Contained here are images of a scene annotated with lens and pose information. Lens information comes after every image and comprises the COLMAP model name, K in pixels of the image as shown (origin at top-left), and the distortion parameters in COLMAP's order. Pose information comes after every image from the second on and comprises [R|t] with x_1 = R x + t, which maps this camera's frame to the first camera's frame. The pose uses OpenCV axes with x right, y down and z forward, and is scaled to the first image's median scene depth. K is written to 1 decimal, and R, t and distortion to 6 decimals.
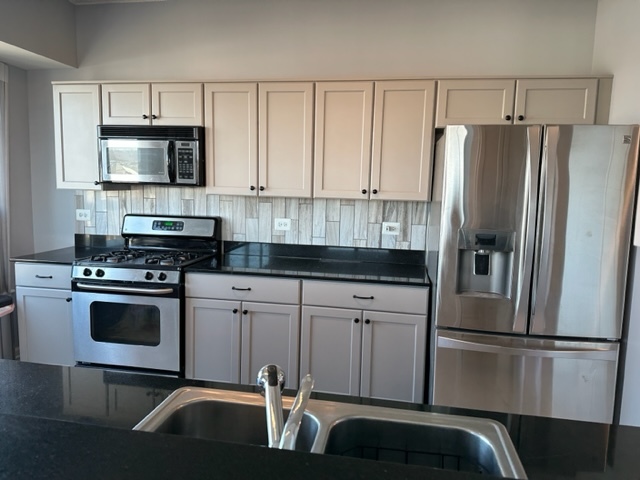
lens RADIAL K [[455.5, 0, 332.2], [0, 455.5, 235.3], [0, 0, 1]] dist [0.032006, -0.017102]
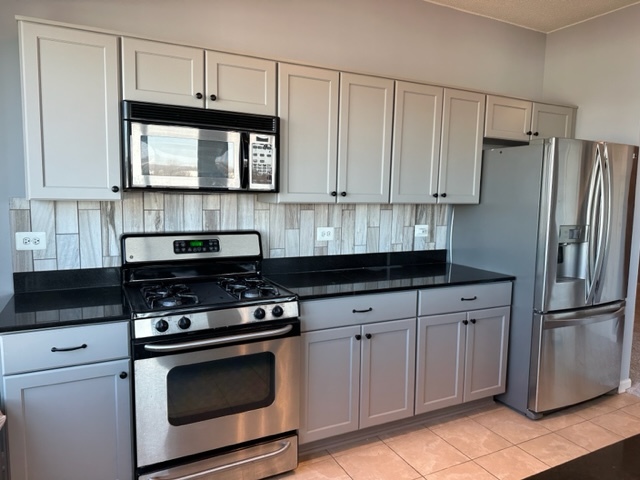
lens RADIAL K [[455.5, 0, 318.8], [0, 455.5, 240.8], [0, 0, 1]] dist [0.032006, -0.017102]
pose [[0.800191, -0.075657, 0.594955, -0.666917], [0.068020, 0.997059, 0.035306, -0.044226], [-0.595876, 0.012217, 0.802983, 0.306467]]
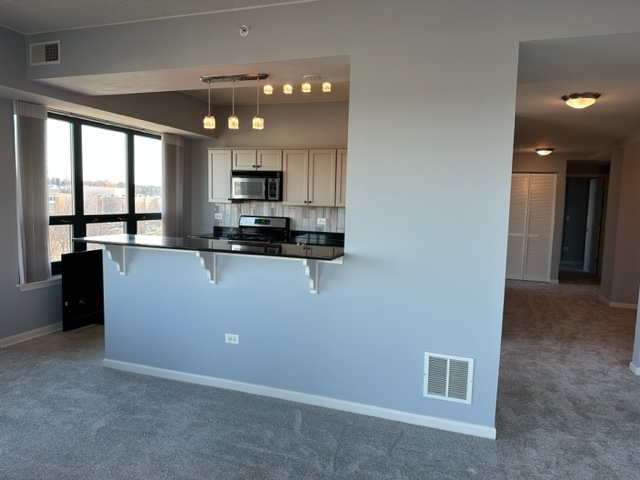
lens RADIAL K [[455.5, 0, 322.5], [0, 455.5, 237.7], [0, 0, 1]] dist [0.032006, -0.017102]
pose [[0.985995, 0.013904, -0.166194, 0.211045], [-0.019207, 0.999355, -0.030344, 0.101985], [0.165664, 0.033111, 0.985626, -0.857477]]
